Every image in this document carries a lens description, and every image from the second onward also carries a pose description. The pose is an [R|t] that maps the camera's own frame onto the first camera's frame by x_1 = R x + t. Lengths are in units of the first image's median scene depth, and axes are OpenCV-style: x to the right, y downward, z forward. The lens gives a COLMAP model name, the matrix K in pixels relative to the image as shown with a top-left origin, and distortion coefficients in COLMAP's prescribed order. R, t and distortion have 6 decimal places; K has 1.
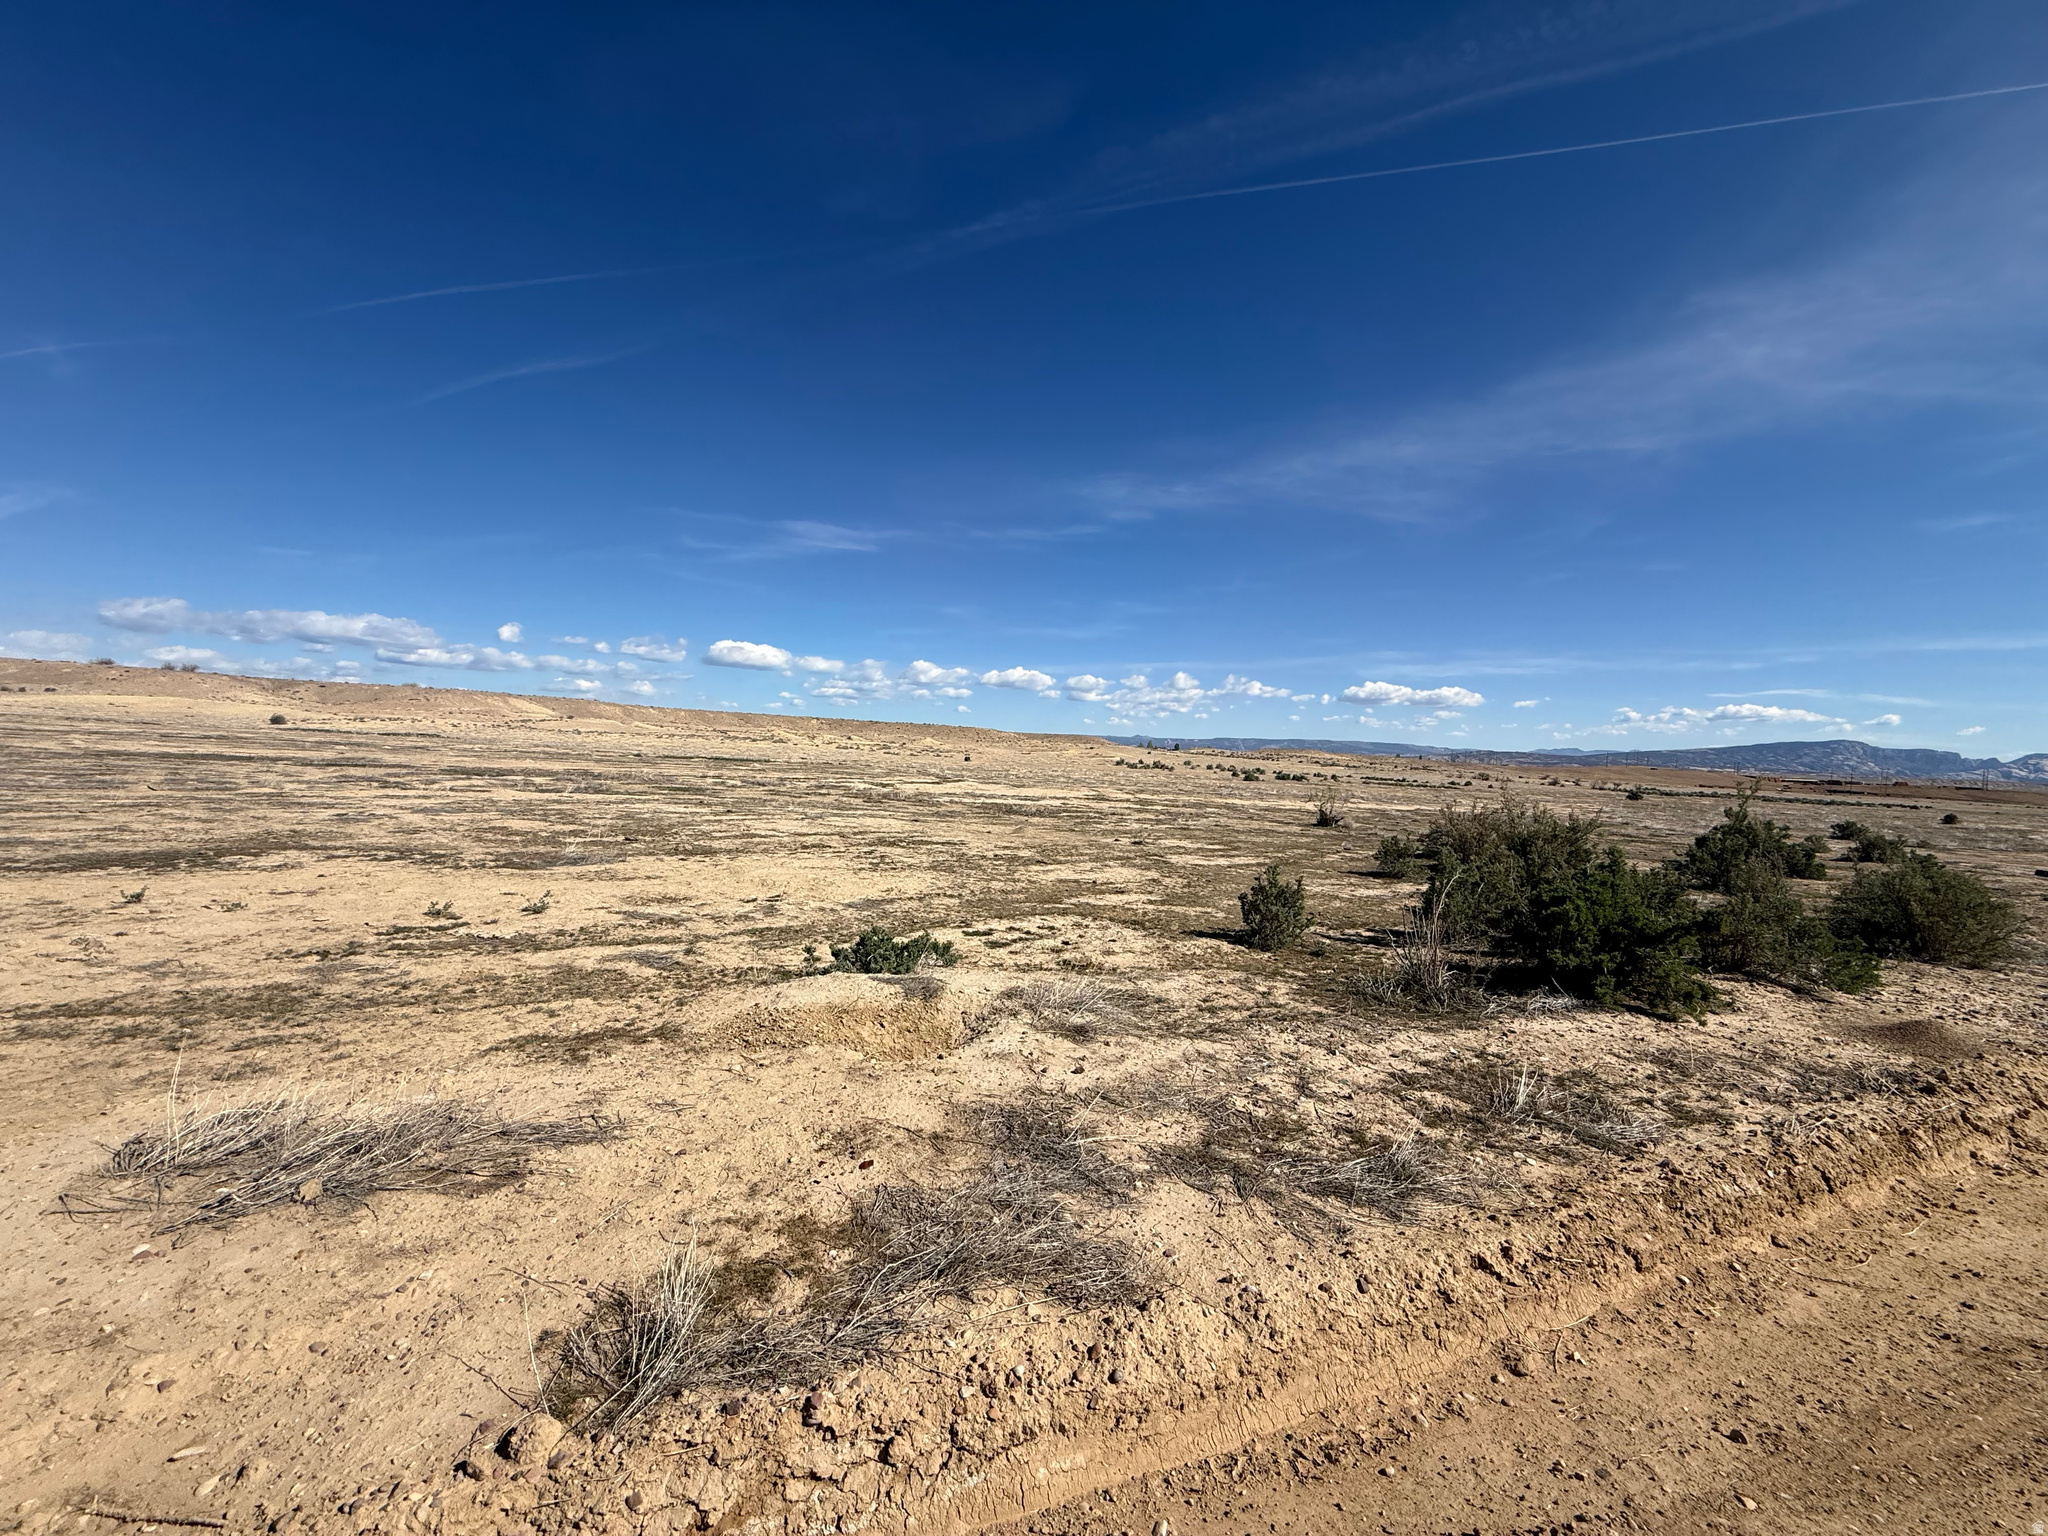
lens RADIAL K [[808.0, 0, 1023.8], [0, 808.0, 773.5], [0, 0, 1]] dist [-0.000550, -0.000370]
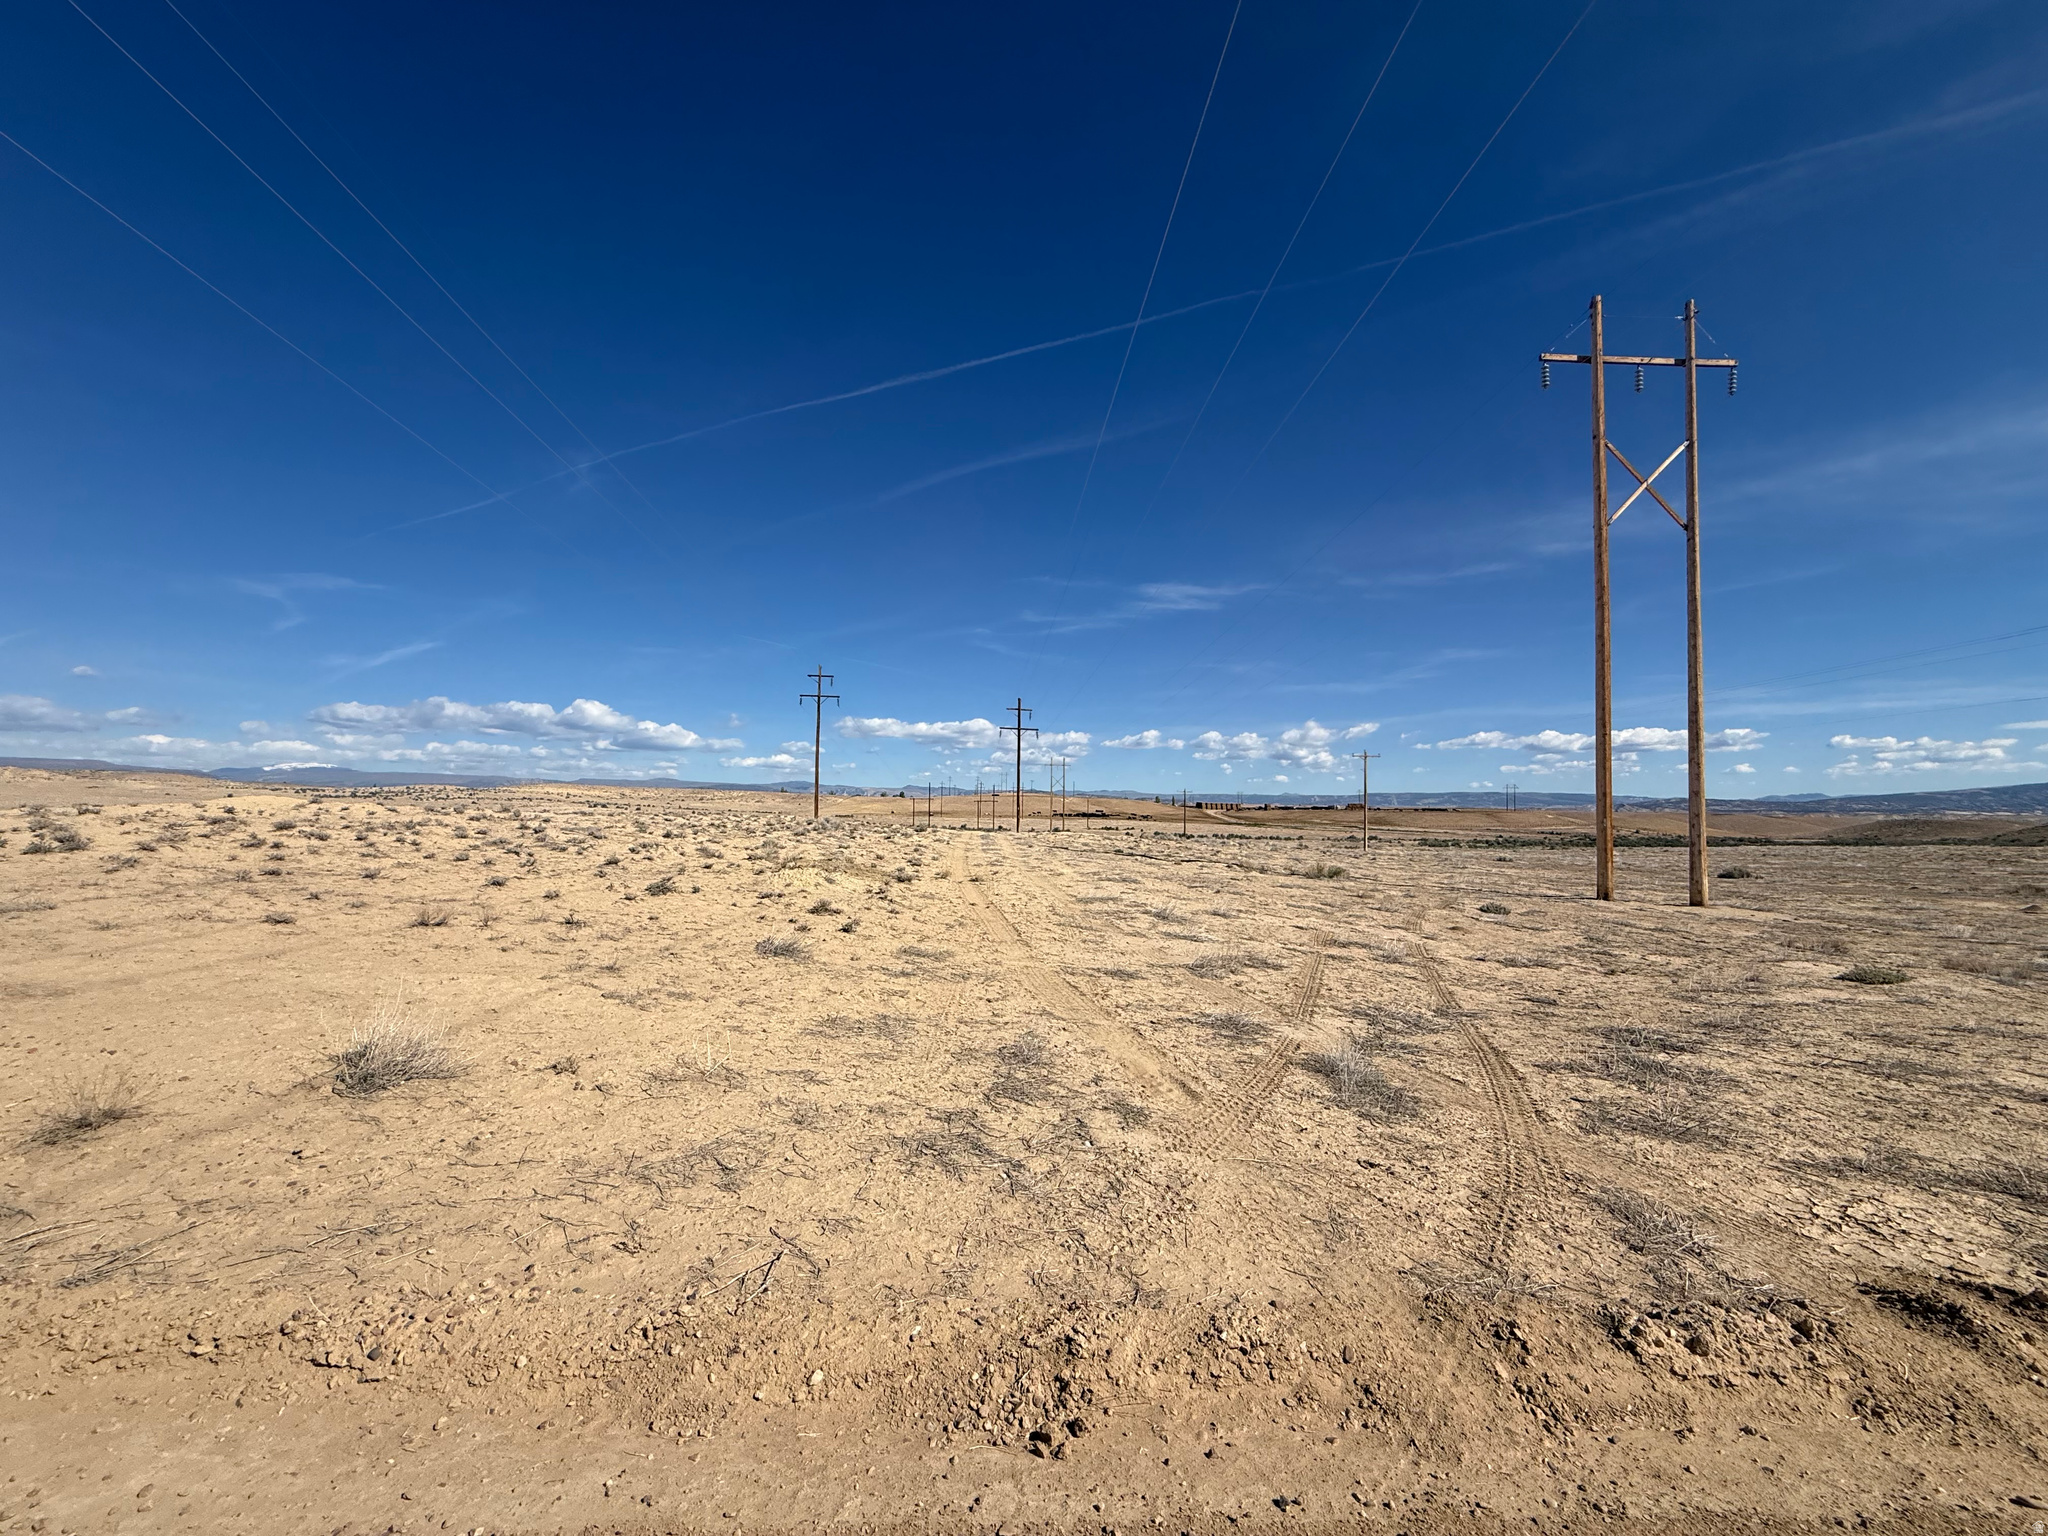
lens RADIAL K [[808.0, 0, 1023.8], [0, 808.0, 773.5], [0, 0, 1]] dist [-0.000550, -0.000370]
pose [[0.980117, -0.030699, -0.196033, -0.267181], [0.015643, 0.996839, -0.077897, -0.015909], [0.197804, 0.073282, 0.977498, 0.031370]]
